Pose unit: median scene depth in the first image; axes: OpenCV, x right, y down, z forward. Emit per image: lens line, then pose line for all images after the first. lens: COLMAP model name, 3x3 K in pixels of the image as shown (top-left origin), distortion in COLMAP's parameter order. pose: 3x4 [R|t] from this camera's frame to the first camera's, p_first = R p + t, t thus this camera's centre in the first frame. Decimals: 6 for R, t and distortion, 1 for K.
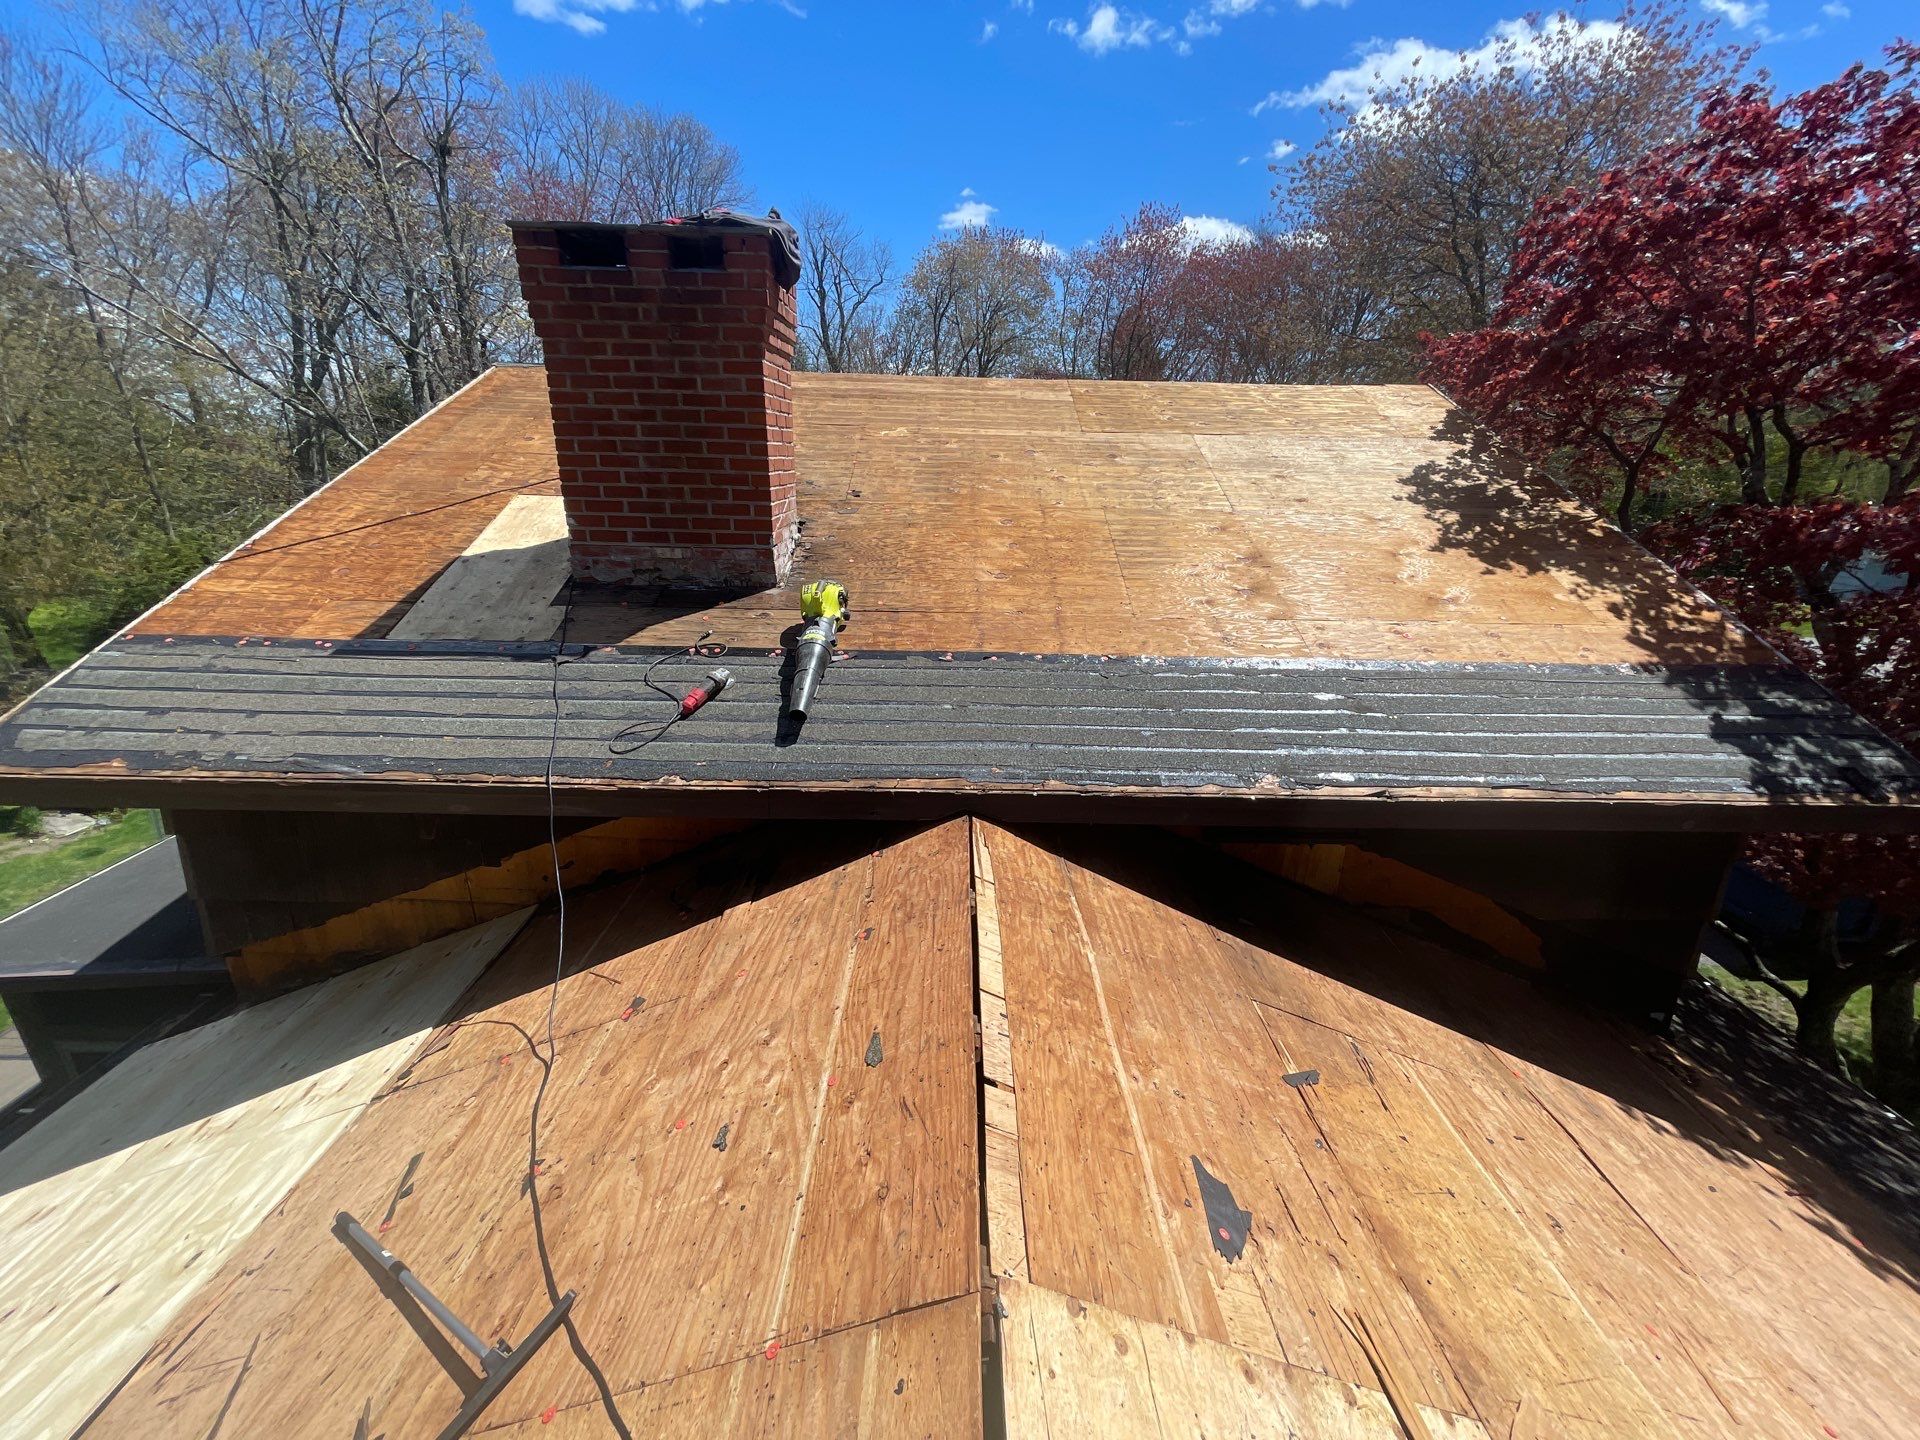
lens RADIAL K [[762.5, 0, 965.2], [0, 762.5, 722.1], [0, 0, 1]] dist [-0.004955, 0.000348]
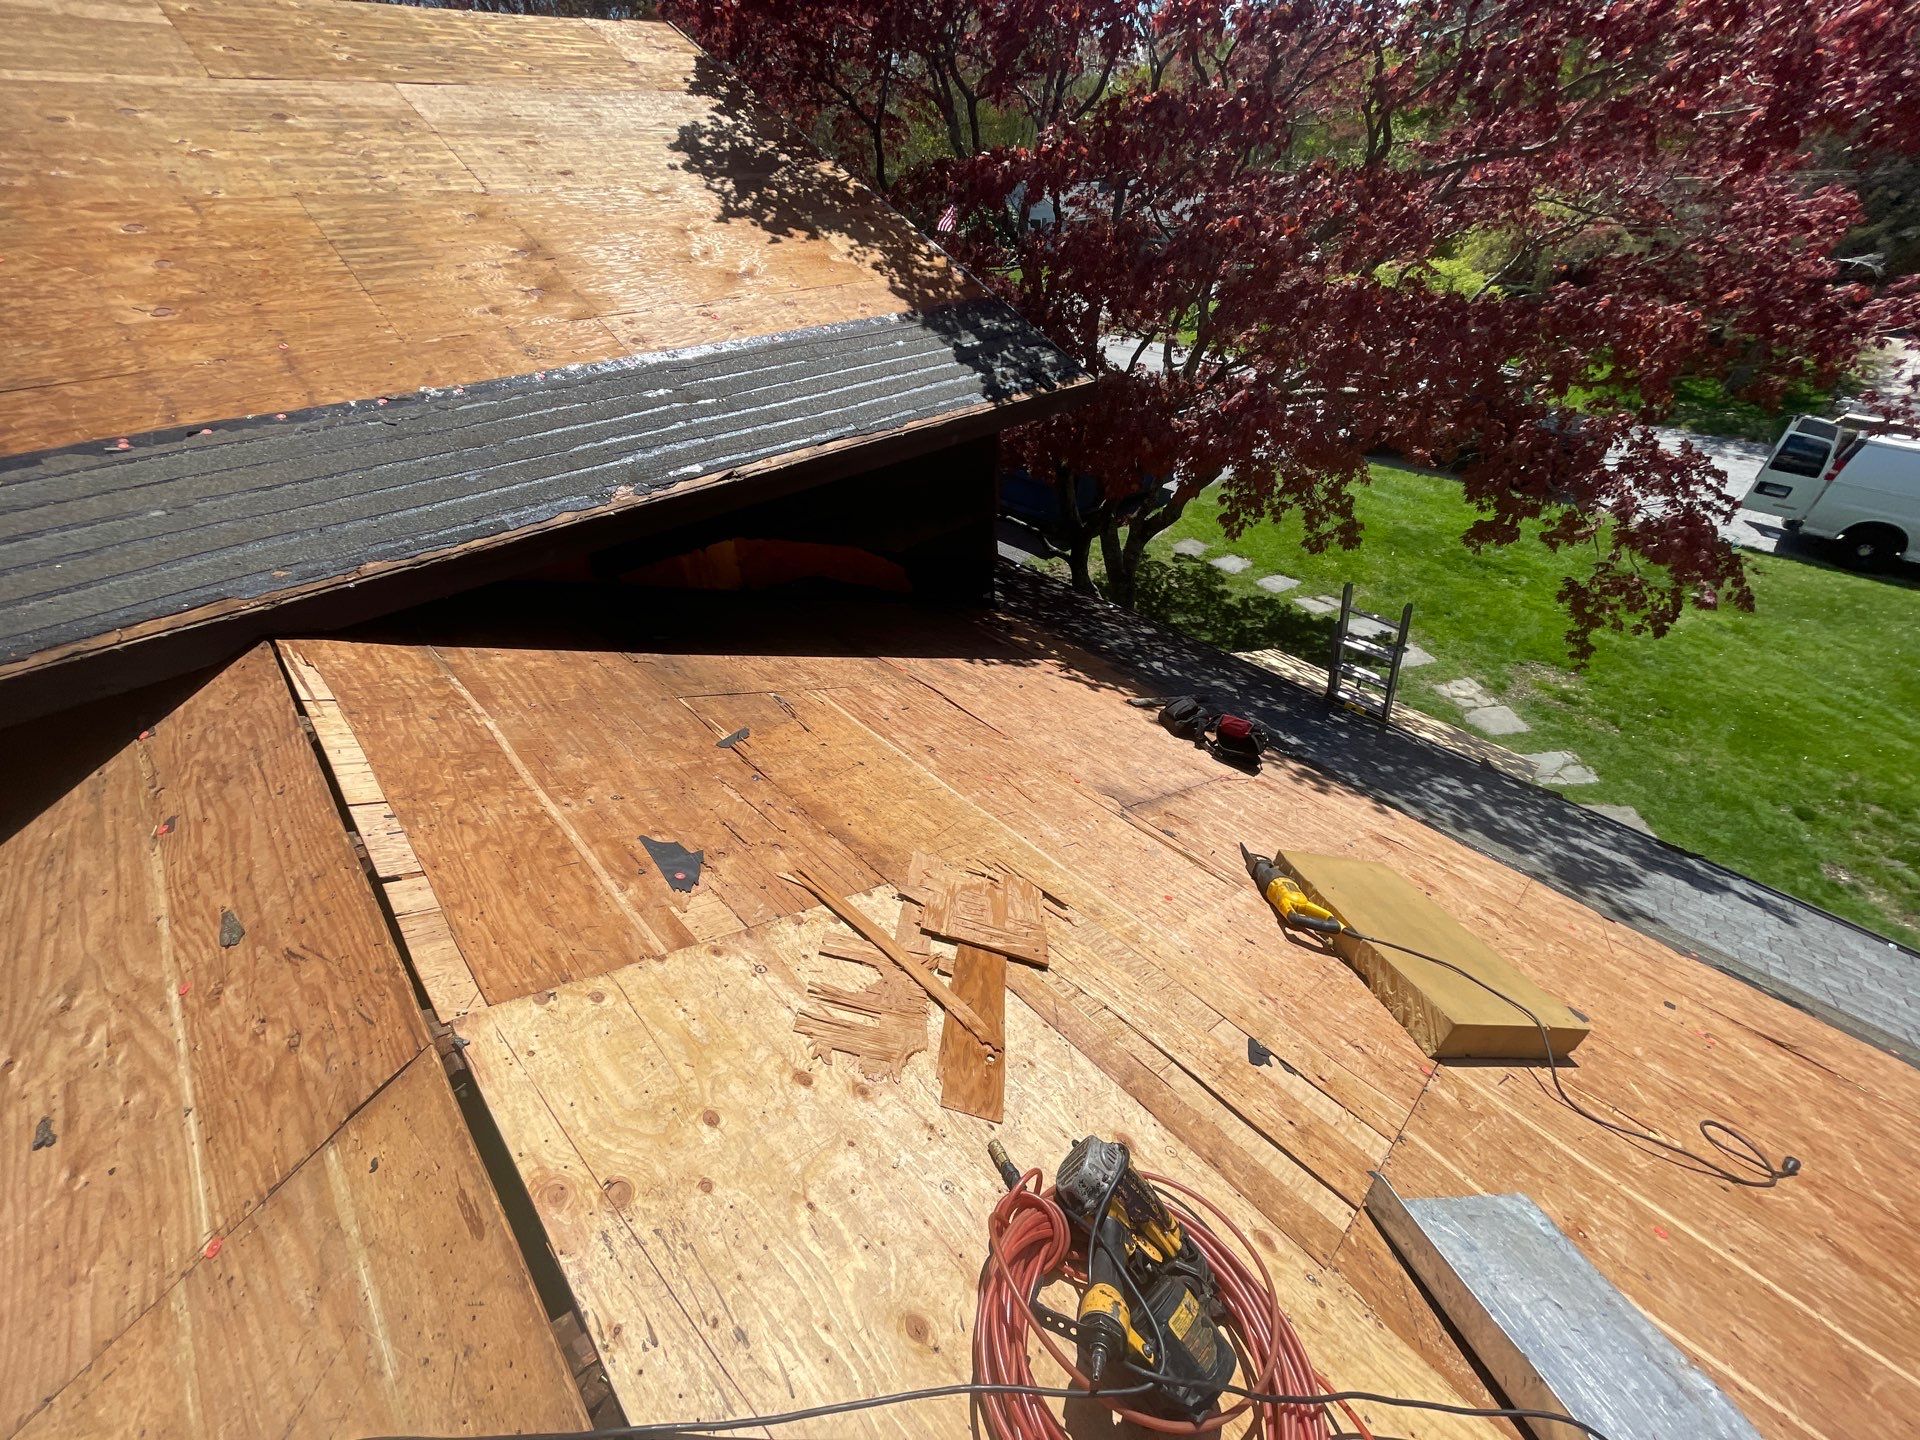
lens RADIAL K [[762.5, 0, 964.7], [0, 762.5, 721.4], [0, 0, 1]] dist [-0.004955, 0.000348]
pose [[0.734032, -0.425353, 0.529407, 0.080154], [0.244003, 0.892685, 0.378914, 0.075900], [-0.633766, -0.148958, 0.759047, -0.053392]]
